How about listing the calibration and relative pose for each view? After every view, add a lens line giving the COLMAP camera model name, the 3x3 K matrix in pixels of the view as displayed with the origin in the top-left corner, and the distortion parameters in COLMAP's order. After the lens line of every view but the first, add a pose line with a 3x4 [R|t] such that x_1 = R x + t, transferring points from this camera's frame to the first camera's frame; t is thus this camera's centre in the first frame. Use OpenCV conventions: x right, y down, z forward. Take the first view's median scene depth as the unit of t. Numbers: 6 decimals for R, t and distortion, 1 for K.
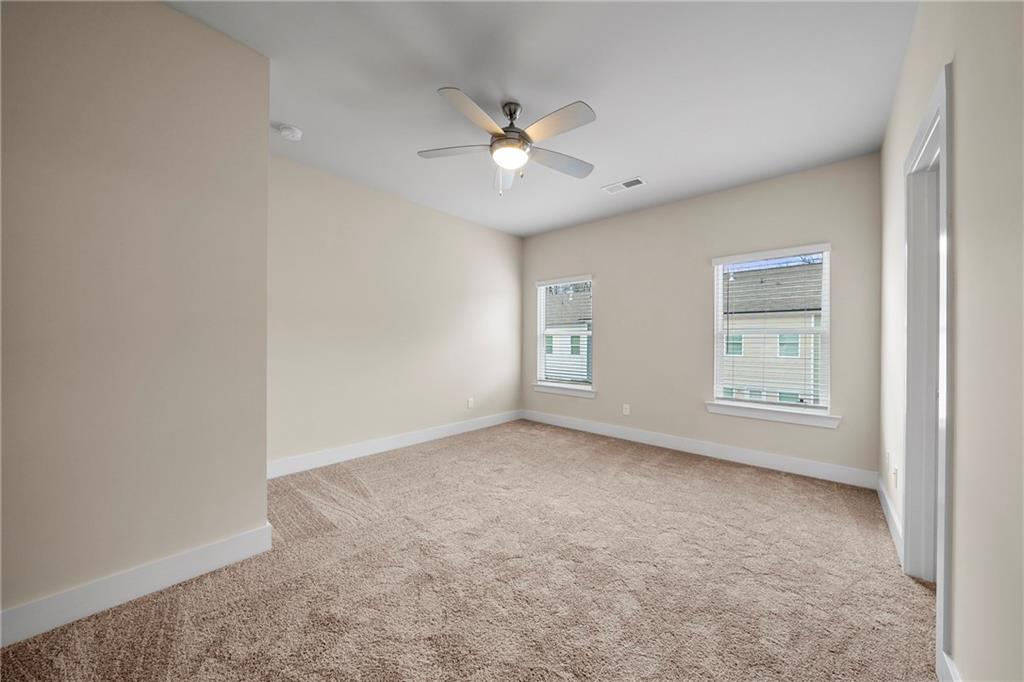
lens RADIAL K [[352.8, 0, 508.5], [0, 352.8, 341.2], [0, 0, 1]] dist [-0.002806, -0.000066]
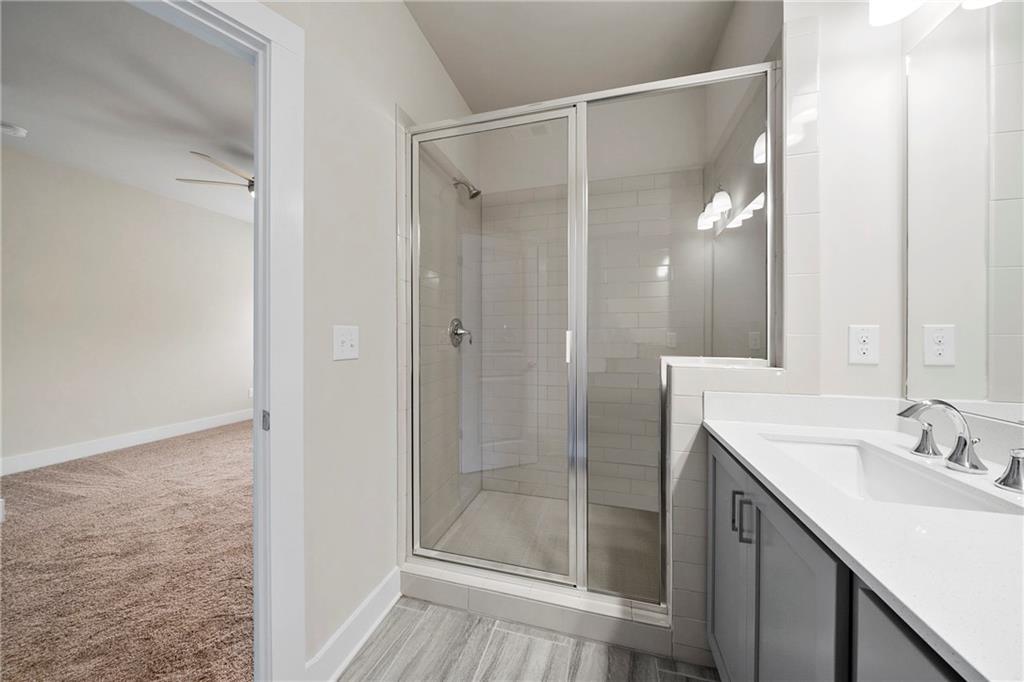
lens RADIAL K [[352.8, 0, 513.8], [0, 352.8, 340.0], [0, 0, 1]] dist [-0.002806, -0.000066]
pose [[0.891323, -0.004740, 0.453344, 0.240332], [-0.000885, 0.999925, 0.012196, -0.001508], [-0.453368, -0.011272, 0.891252, -0.646407]]
